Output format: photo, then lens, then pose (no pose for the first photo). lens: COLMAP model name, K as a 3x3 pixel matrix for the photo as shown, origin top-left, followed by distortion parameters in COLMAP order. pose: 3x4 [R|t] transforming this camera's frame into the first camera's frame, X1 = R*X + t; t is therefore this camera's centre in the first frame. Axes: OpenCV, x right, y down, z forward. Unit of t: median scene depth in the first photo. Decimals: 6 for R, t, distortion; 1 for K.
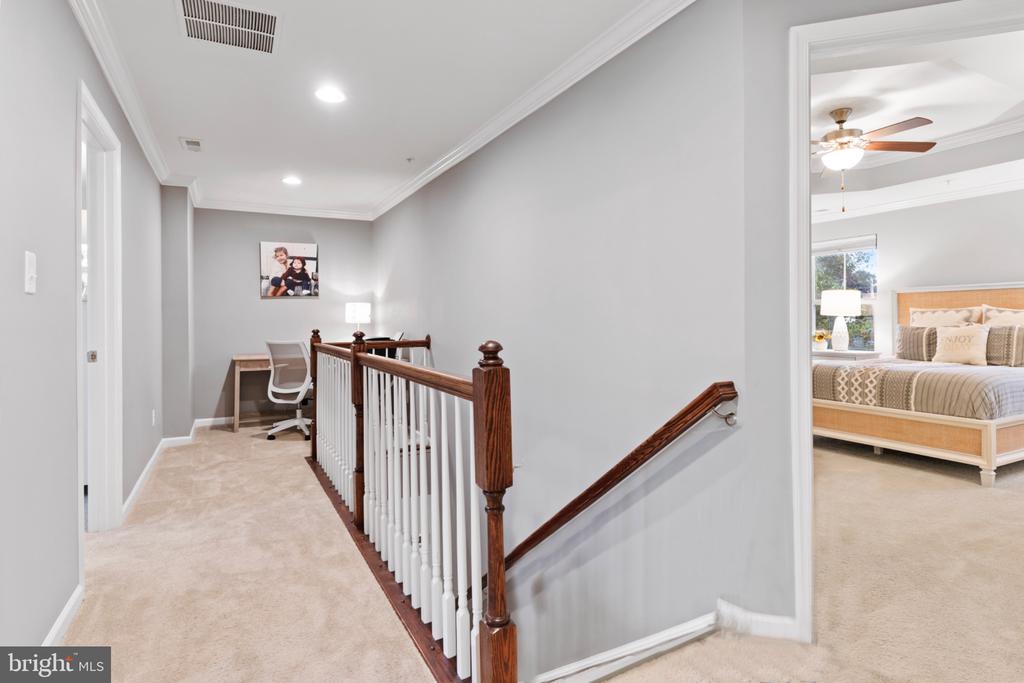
lens RADIAL K [[533.2, 0, 510.8], [0, 533.2, 318.9], [0, 0, 1]] dist [0.004132, 0.002841]
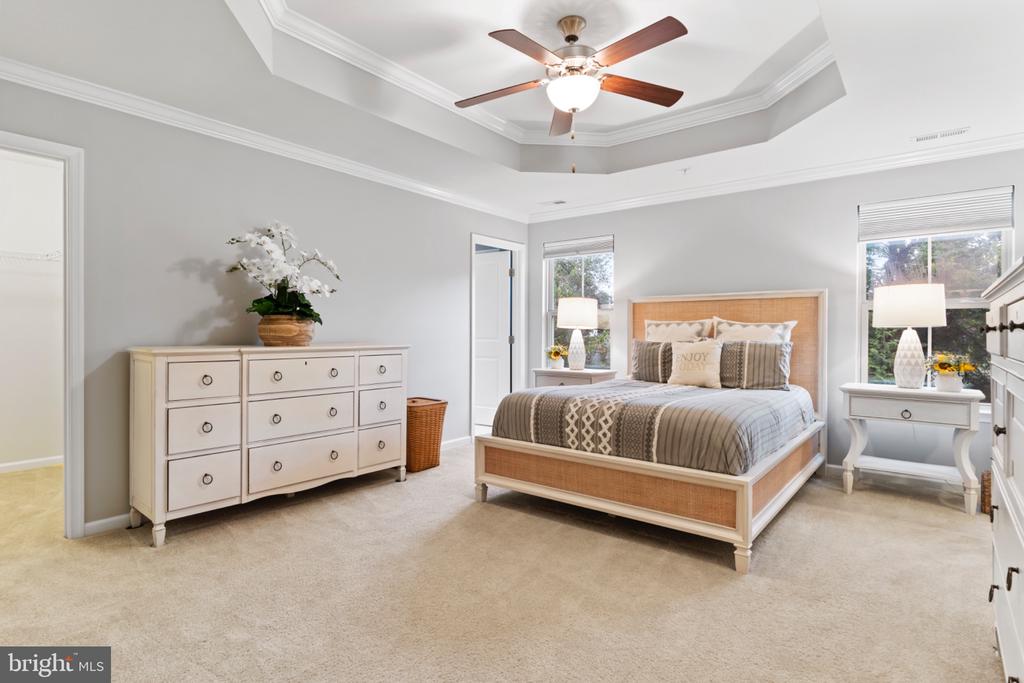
lens RADIAL K [[533.2, 0, 512.1], [0, 533.2, 336.8], [0, 0, 1]] dist [0.004132, 0.002841]
pose [[0.915271, 0.003848, 0.402819, 0.252113], [-0.007756, 0.999937, 0.008071, 0.001707], [-0.402763, -0.010511, 0.915244, 0.369865]]
